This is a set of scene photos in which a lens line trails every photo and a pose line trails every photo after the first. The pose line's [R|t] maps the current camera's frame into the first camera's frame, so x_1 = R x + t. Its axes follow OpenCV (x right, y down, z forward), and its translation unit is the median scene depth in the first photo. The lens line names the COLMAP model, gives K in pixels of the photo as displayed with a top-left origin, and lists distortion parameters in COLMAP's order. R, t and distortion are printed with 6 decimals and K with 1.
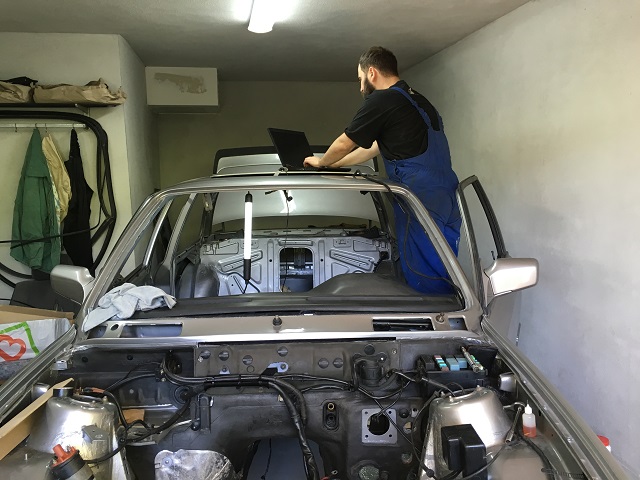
lens RADIAL K [[536.4, 0, 320.0], [0, 536.4, 240.0], [0, 0, 1]] dist [0.010681, 0.005503]
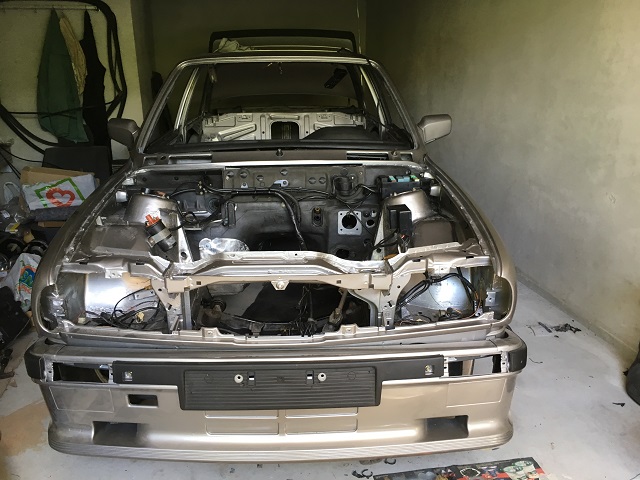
lens RADIAL K [[536.4, 0, 320.0], [0, 536.4, 240.0], [0, 0, 1]] dist [0.010681, 0.005503]
pose [[0.999265, 0.000985, 0.038310, -0.028734], [-0.007987, 0.983070, 0.183056, 0.120352], [-0.037481, -0.183228, 0.982356, -0.456689]]
